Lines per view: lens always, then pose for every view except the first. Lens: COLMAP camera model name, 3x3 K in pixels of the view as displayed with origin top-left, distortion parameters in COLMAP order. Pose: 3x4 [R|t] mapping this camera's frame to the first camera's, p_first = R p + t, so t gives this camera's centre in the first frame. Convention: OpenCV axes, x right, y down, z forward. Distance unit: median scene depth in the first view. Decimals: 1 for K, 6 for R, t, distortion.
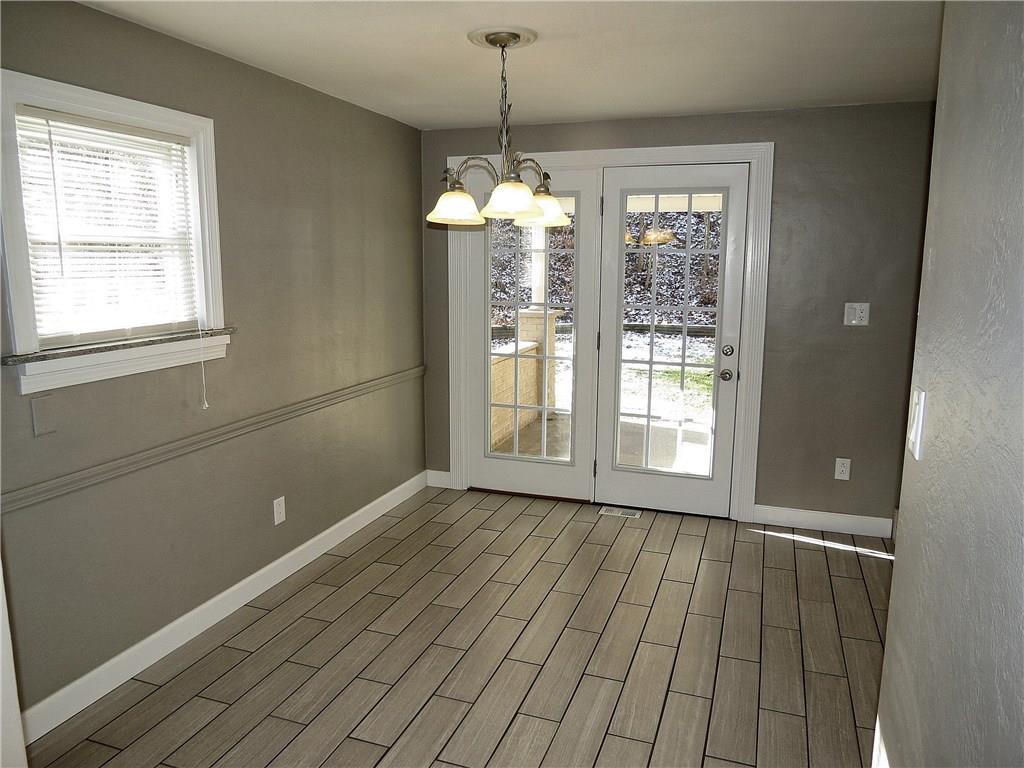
lens RADIAL K [[726.6, 0, 512.0], [0, 726.6, 384.0], [0, 0, 1]] dist [-0.037310, 0.001400]
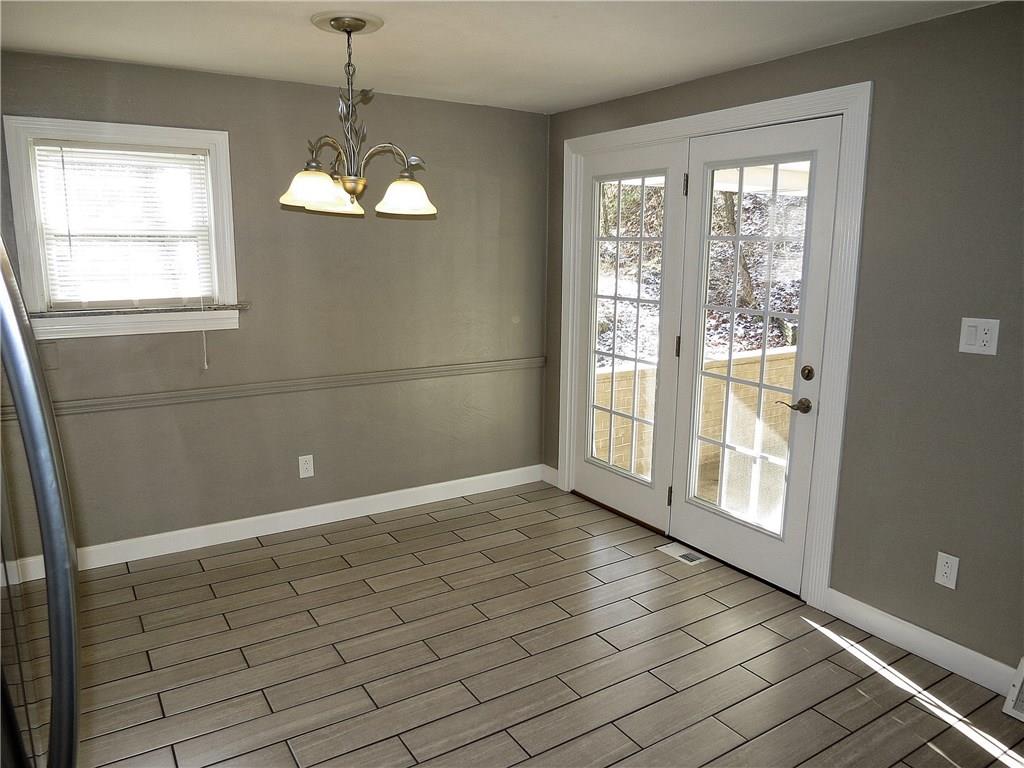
lens RADIAL K [[724.7, 0, 512.0], [0, 724.7, 384.0], [0, 0, 1]] dist [-0.026307, 0.003107]
pose [[0.786791, 0.115807, -0.606258, 0.615465], [-0.107573, 0.992936, 0.050063, -0.047855], [0.607773, 0.025828, 0.793690, 0.278539]]
